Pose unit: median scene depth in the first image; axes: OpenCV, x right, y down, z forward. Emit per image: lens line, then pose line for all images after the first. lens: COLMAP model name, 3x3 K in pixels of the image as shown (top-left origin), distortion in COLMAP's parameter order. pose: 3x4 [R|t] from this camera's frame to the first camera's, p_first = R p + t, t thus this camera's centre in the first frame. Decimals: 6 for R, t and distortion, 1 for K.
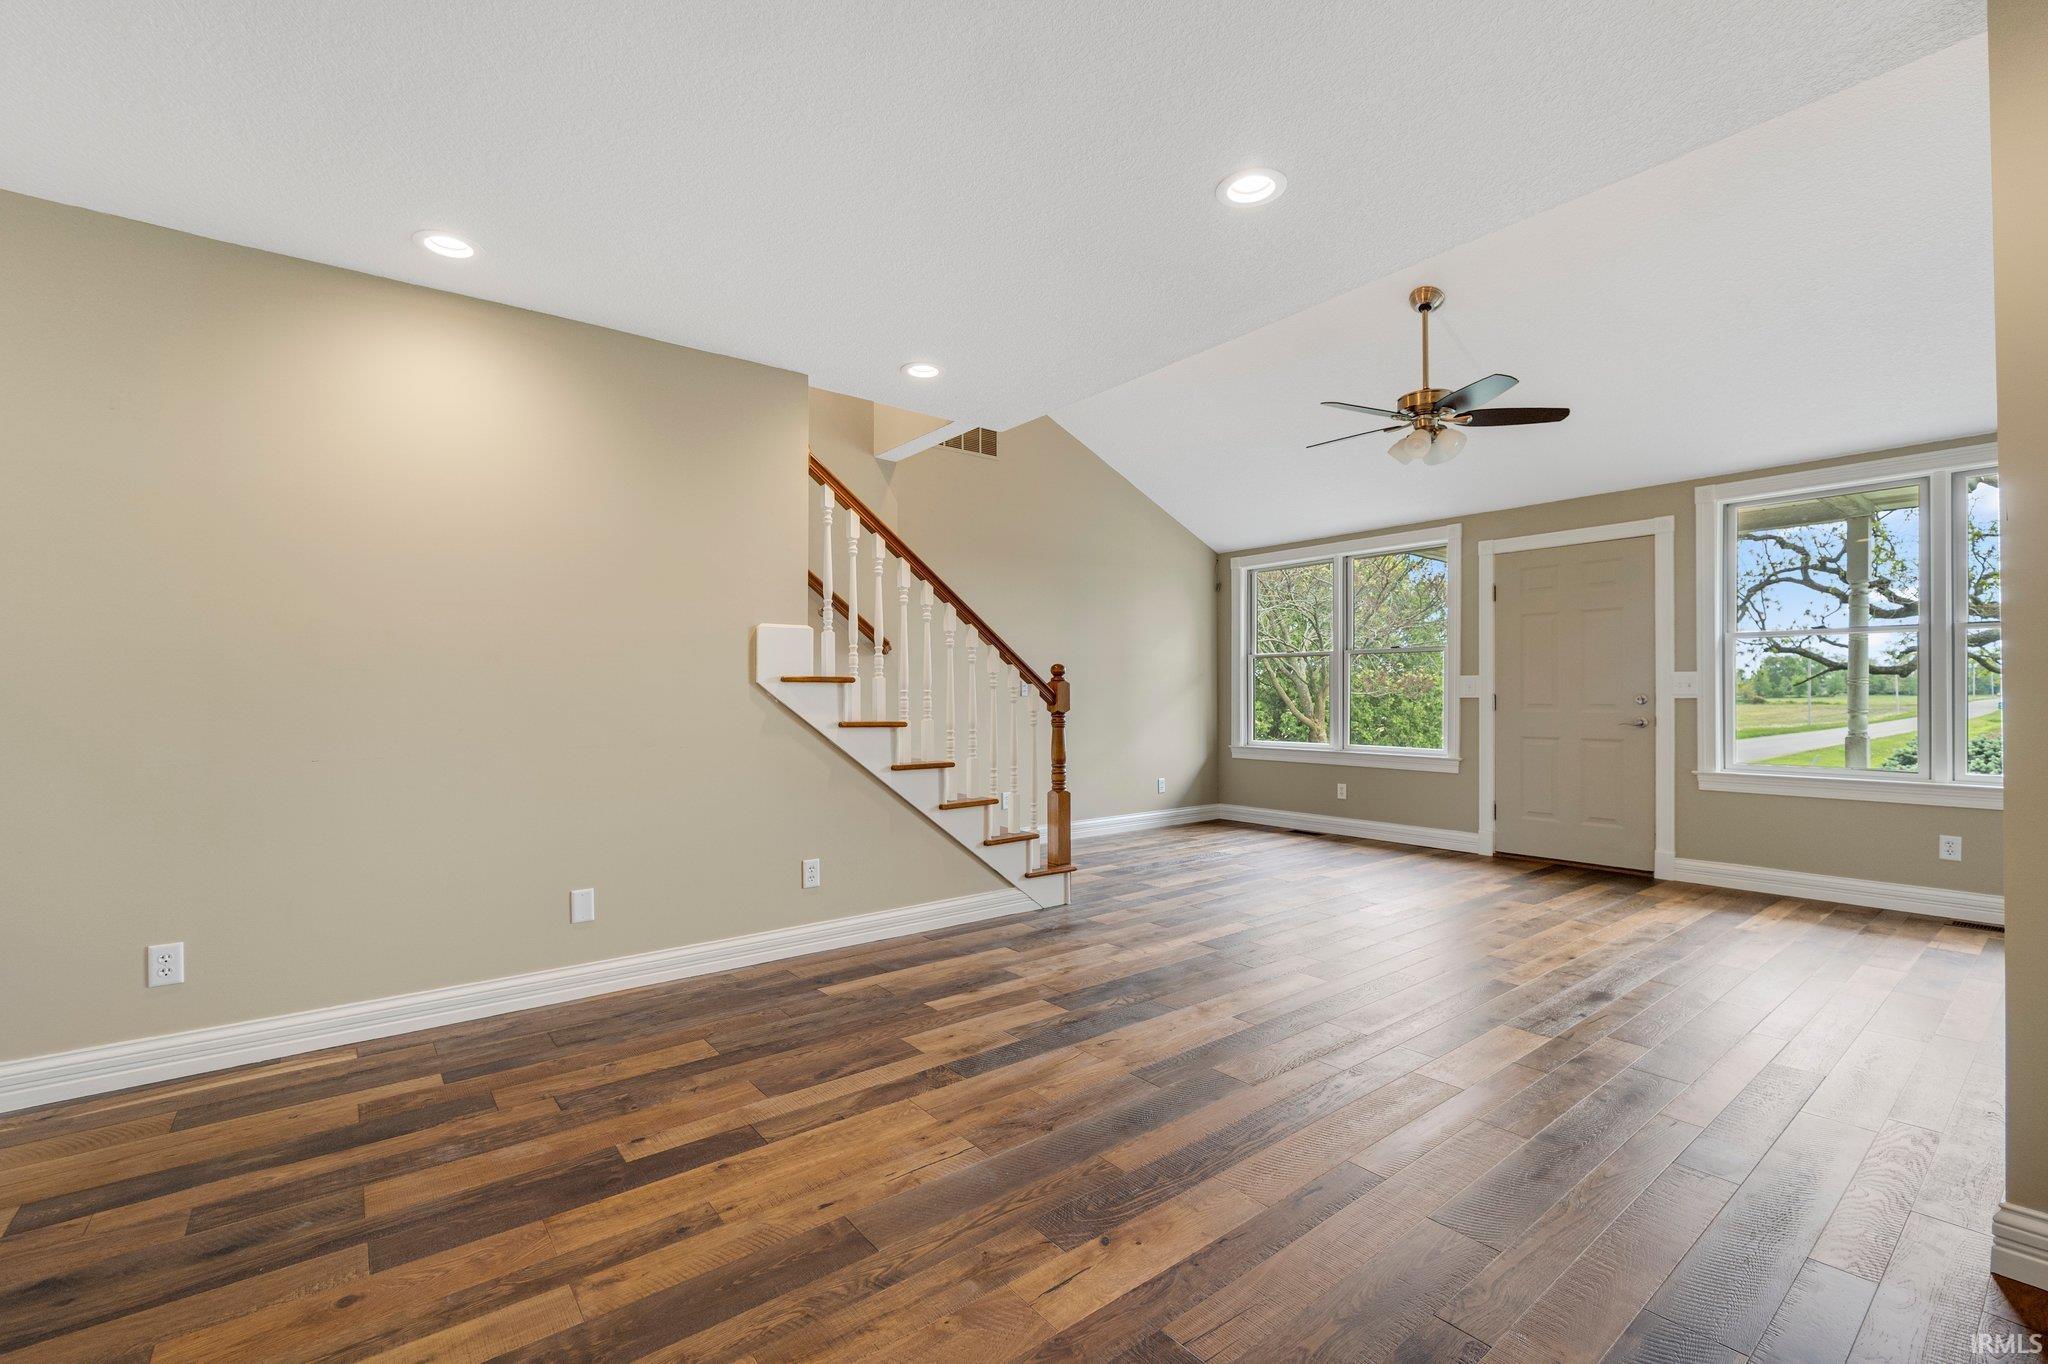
lens RADIAL K [[869.9, 0, 1031.0], [0, 869.9, 692.0], [0, 0, 1]] dist [-0.002002, 0.000284]
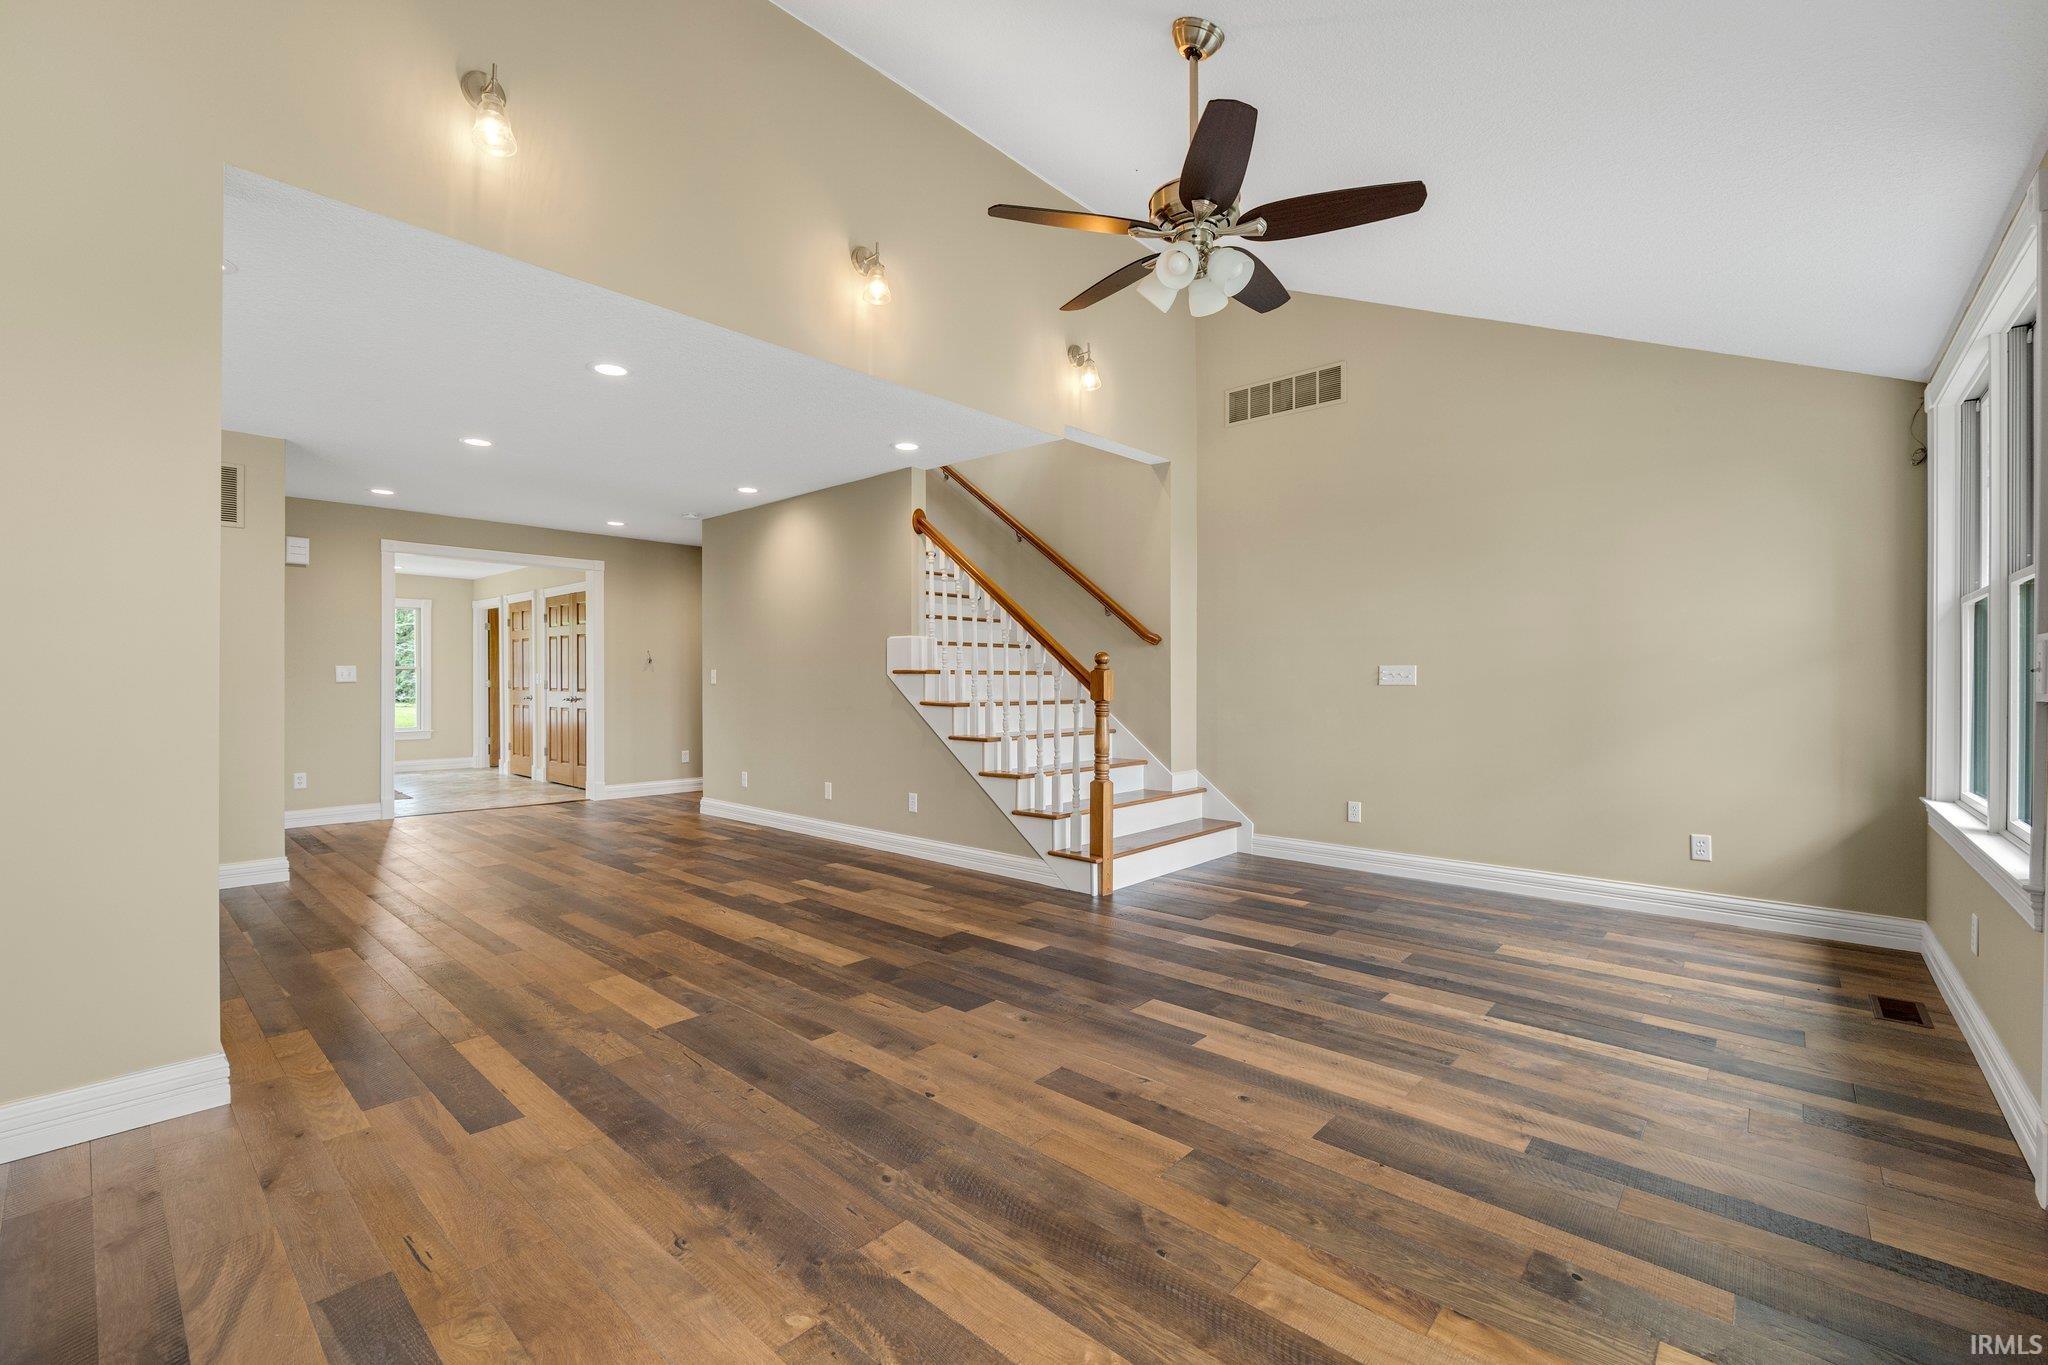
lens RADIAL K [[854.7, 0, 986.0], [0, 854.7, 685.1], [0, 0, 1]] dist [-0.001074, -0.000224]
pose [[0.146868, 0.009485, -0.989111, 0.972241], [0.004826, 0.999935, 0.010306, -0.005698], [0.989144, -0.006287, 0.146812, 0.733635]]
